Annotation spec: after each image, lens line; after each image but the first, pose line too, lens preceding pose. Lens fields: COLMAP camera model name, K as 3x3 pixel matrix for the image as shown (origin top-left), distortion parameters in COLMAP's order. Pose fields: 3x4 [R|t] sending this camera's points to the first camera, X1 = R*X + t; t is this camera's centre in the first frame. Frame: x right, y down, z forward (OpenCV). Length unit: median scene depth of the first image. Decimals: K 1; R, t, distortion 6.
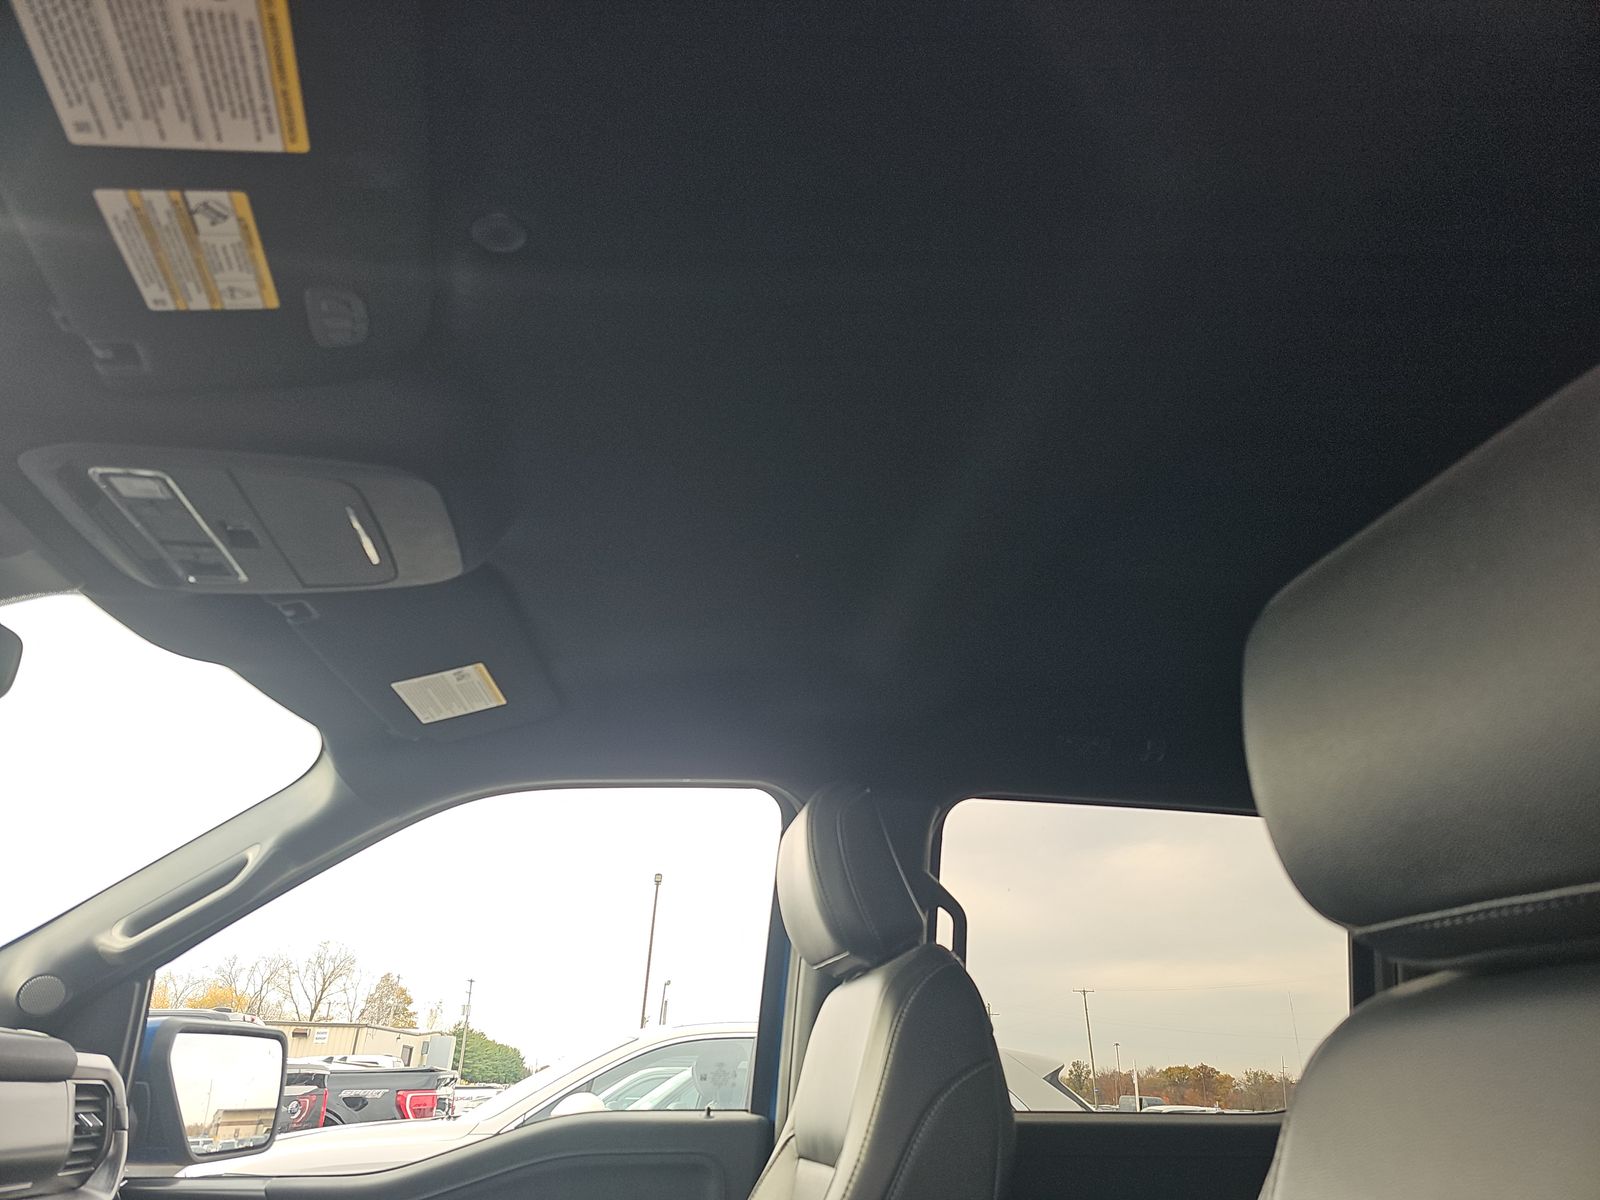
lens RADIAL K [[1038.9, 0, 800.0], [0, 1038.9, 600.0], [0, 0, 1]] dist [0.053735, -0.046858]
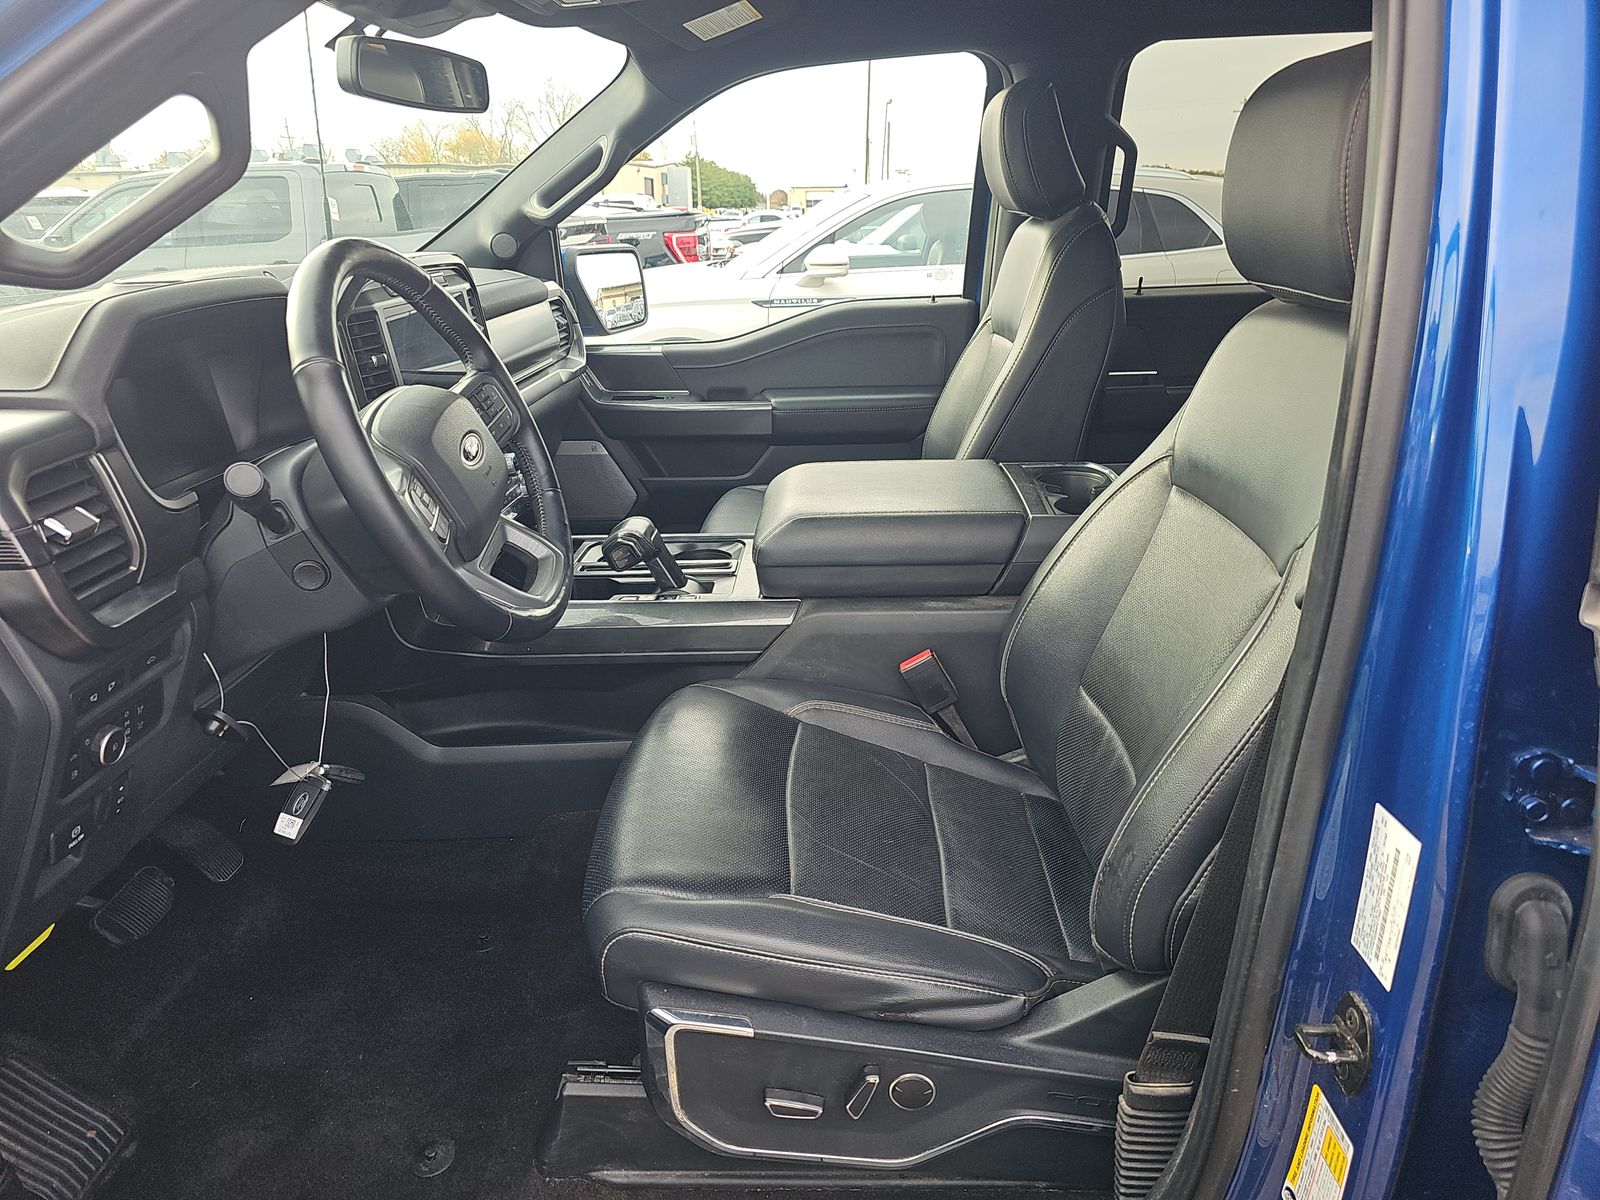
lens RADIAL K [[983.5, 0, 800.0], [0, 983.5, 600.0], [0, 0, 1]] dist [0.003285, -0.007041]
pose [[0.977596, 0.041987, -0.206258, 0.033557], [0.118016, 0.702061, 0.702270, -0.218583], [0.174292, -0.710878, 0.681377, -0.278737]]
